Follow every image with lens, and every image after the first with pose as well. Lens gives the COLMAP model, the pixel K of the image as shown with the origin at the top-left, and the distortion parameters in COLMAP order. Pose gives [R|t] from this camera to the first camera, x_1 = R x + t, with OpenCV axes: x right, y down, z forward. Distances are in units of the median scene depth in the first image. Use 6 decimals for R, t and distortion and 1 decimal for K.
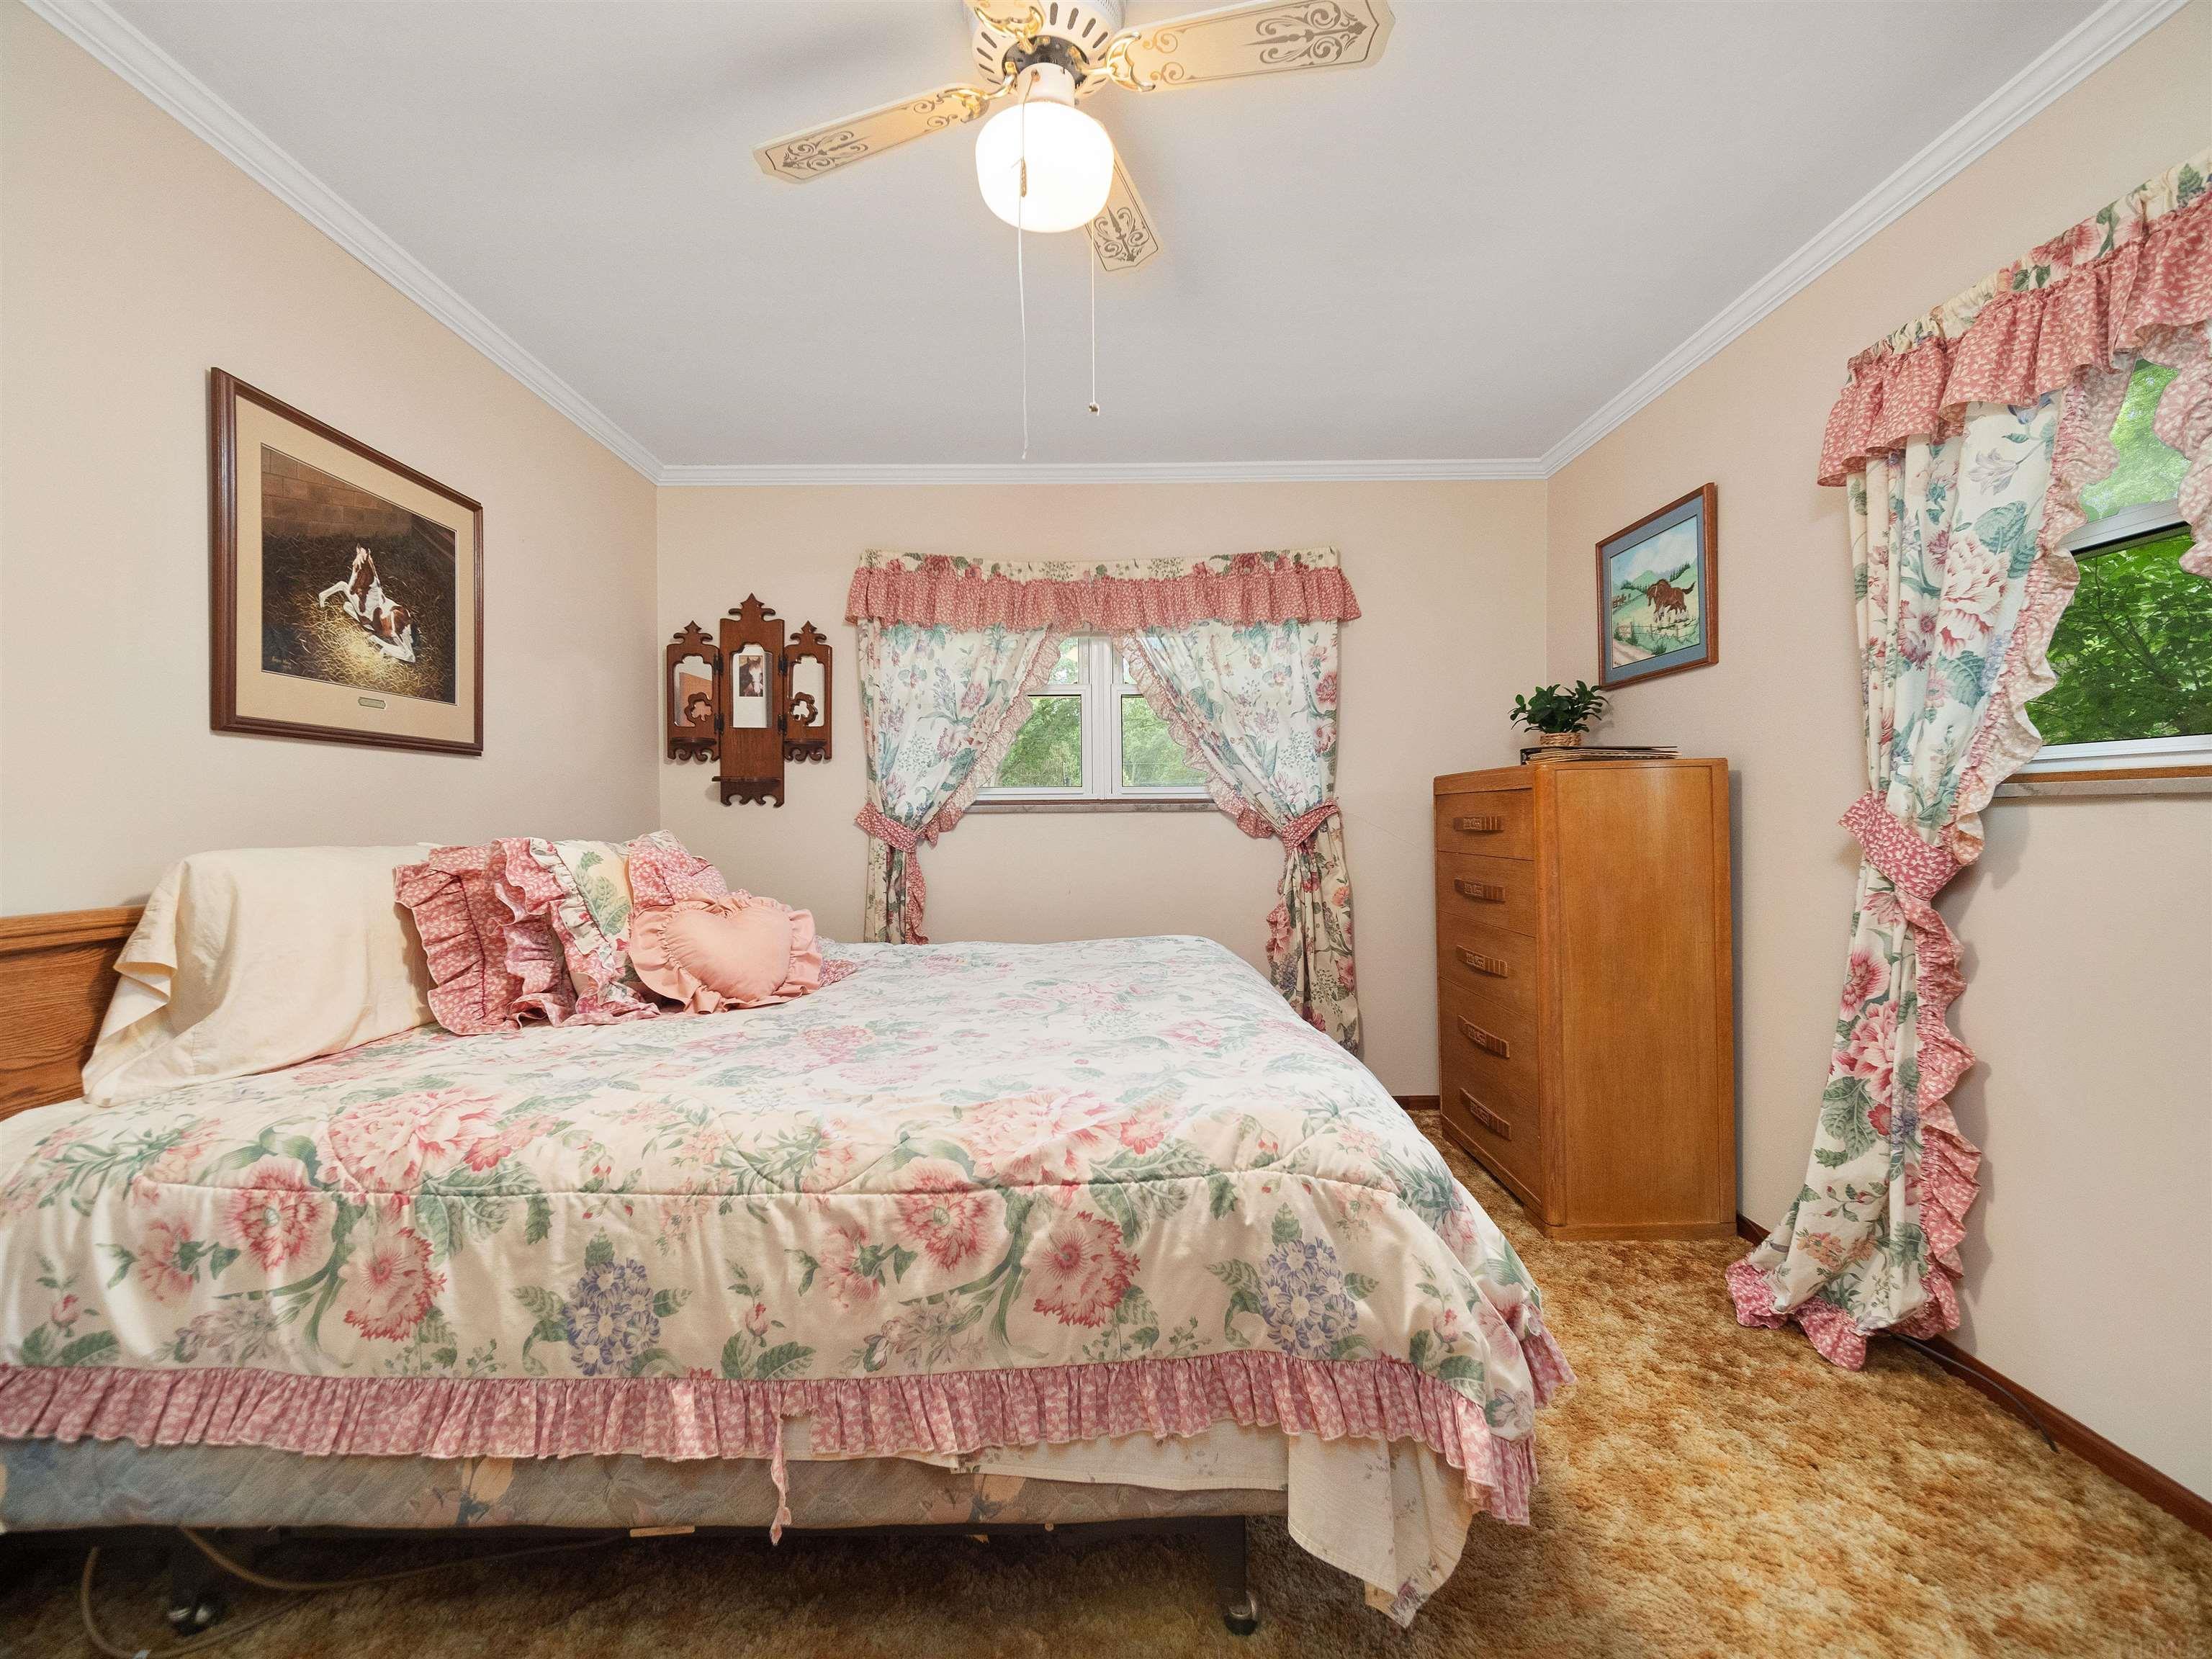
lens RADIAL K [[989.6, 0, 1101.9], [0, 989.6, 818.1], [0, 0, 1]] dist [-0.001288, -0.003269]
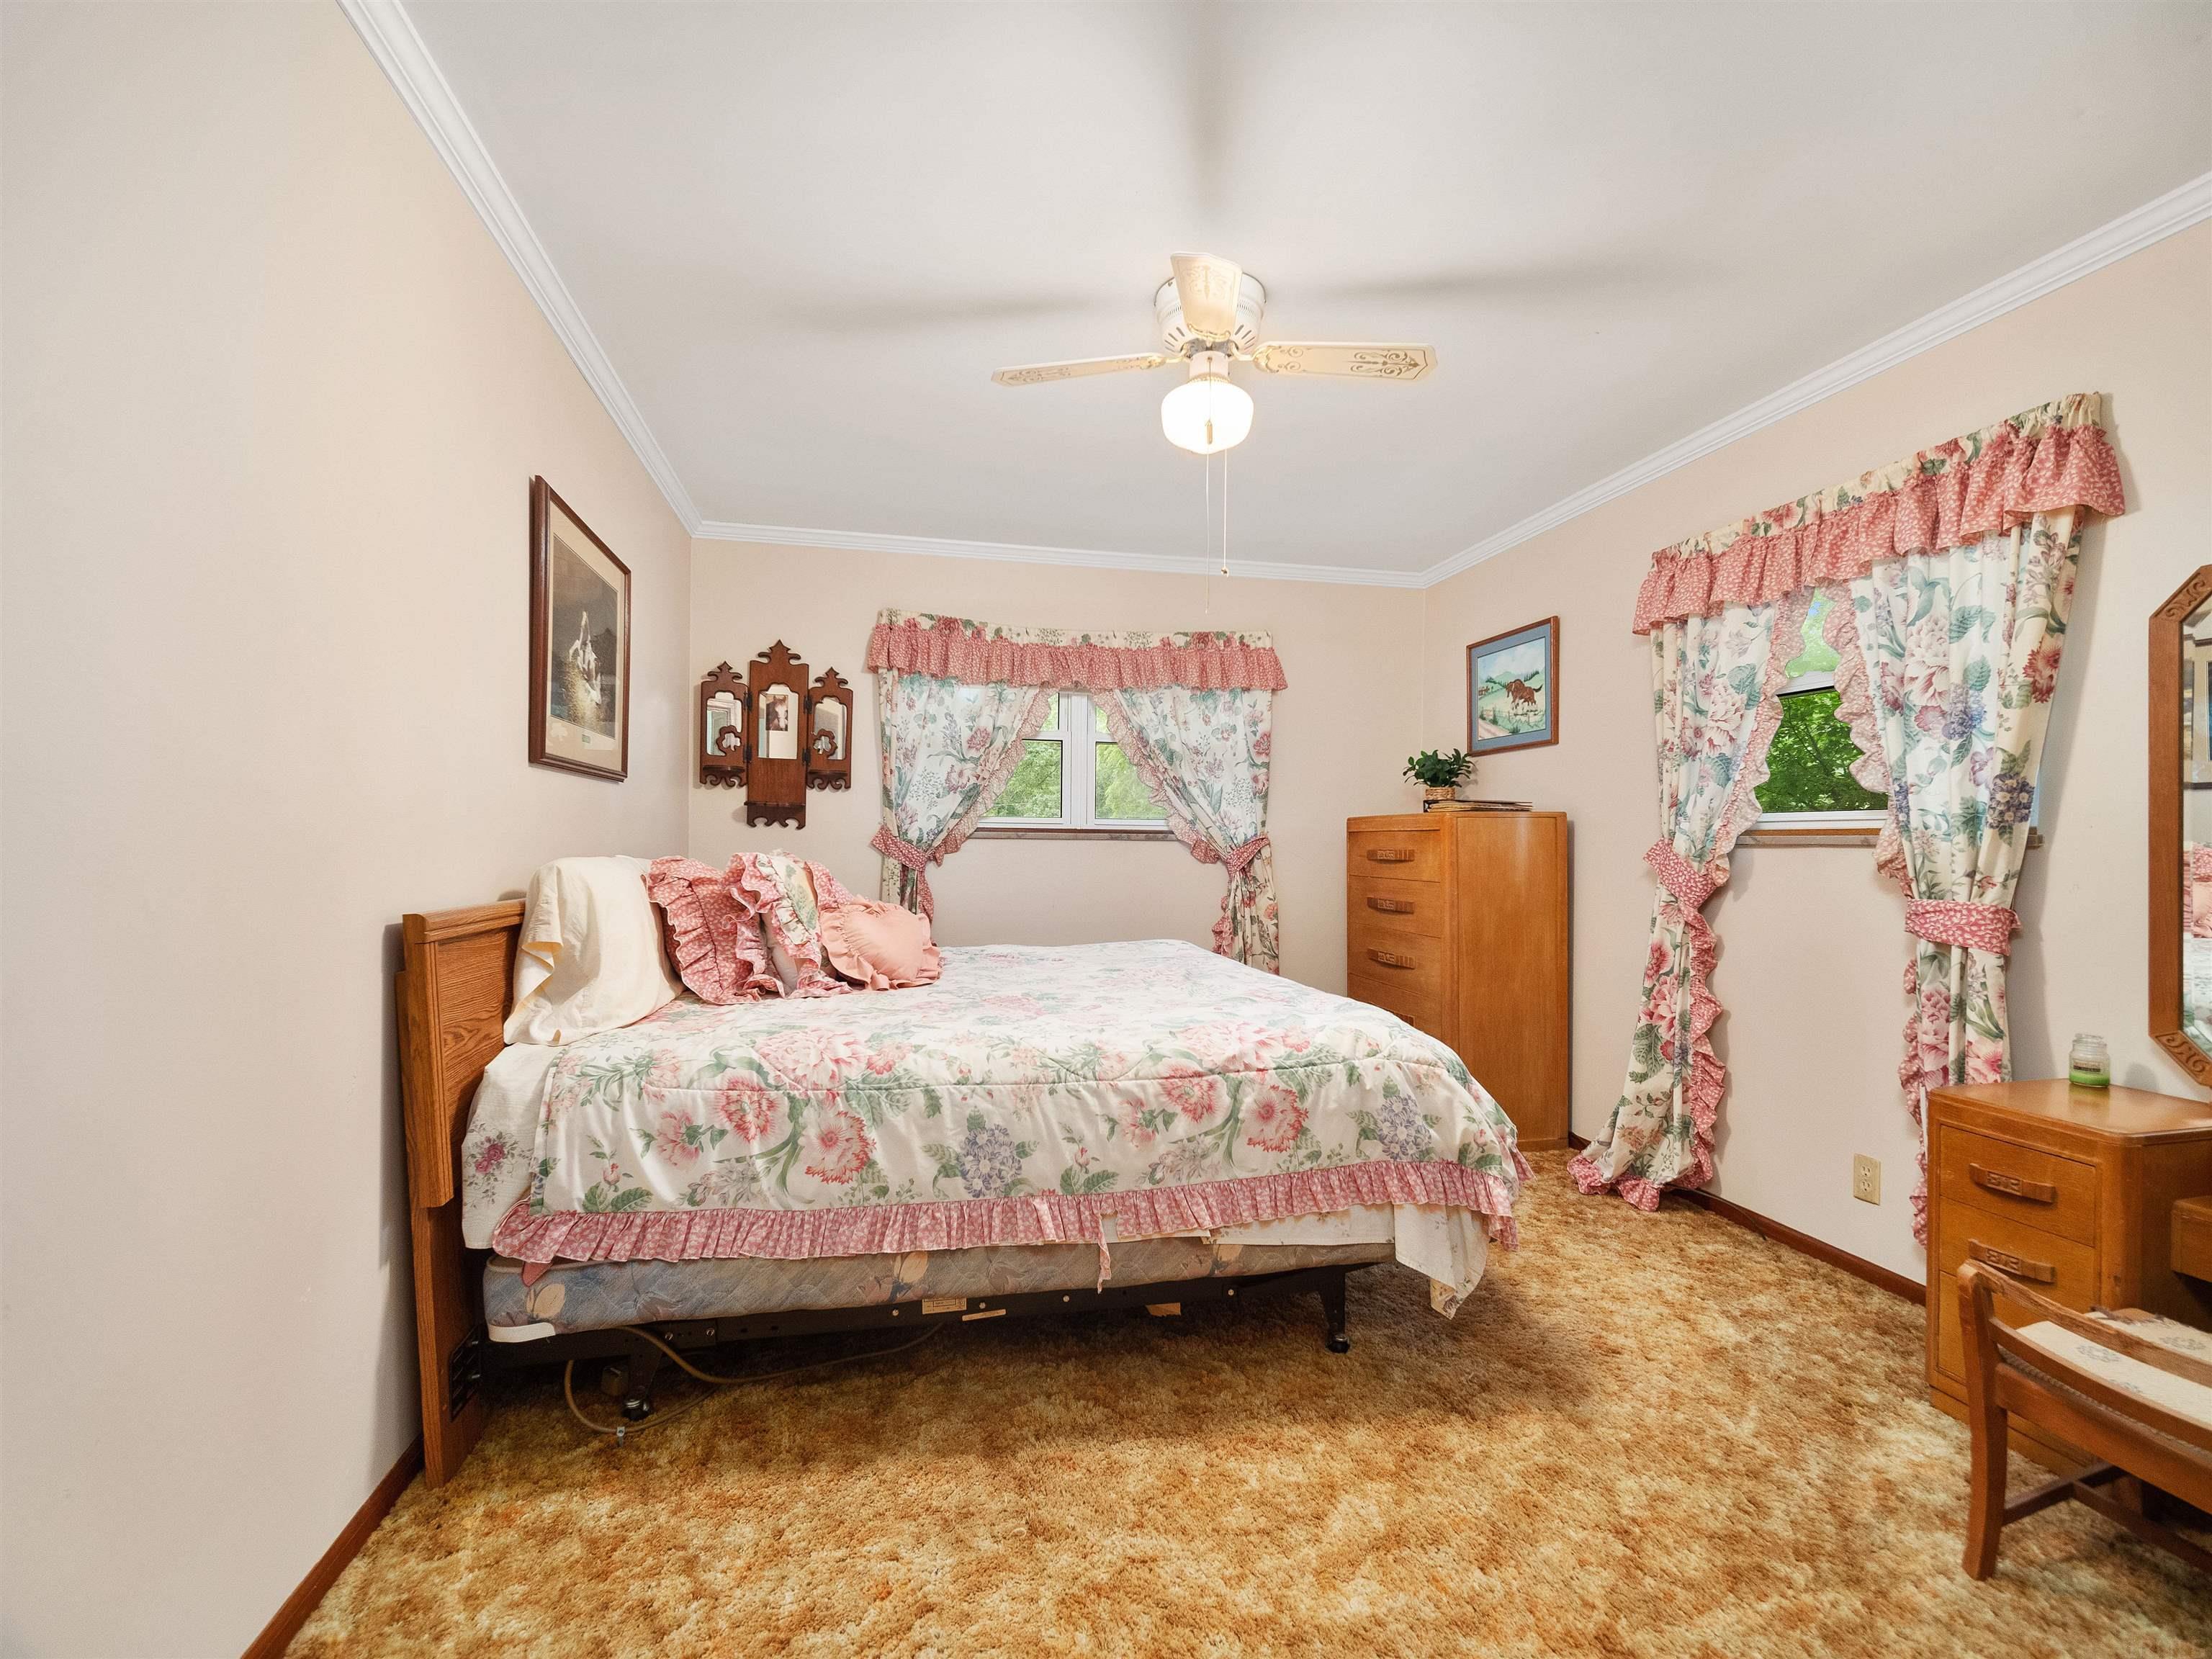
lens RADIAL K [[989.6, 0, 1116.9], [0, 989.6, 835.4], [0, 0, 1]] dist [-0.001288, -0.003269]
pose [[0.979411, 0.021521, 0.200727, -0.414354], [-0.019759, 0.999747, -0.010780, 0.002118], [-0.200908, 0.006592, 0.979588, -0.383852]]
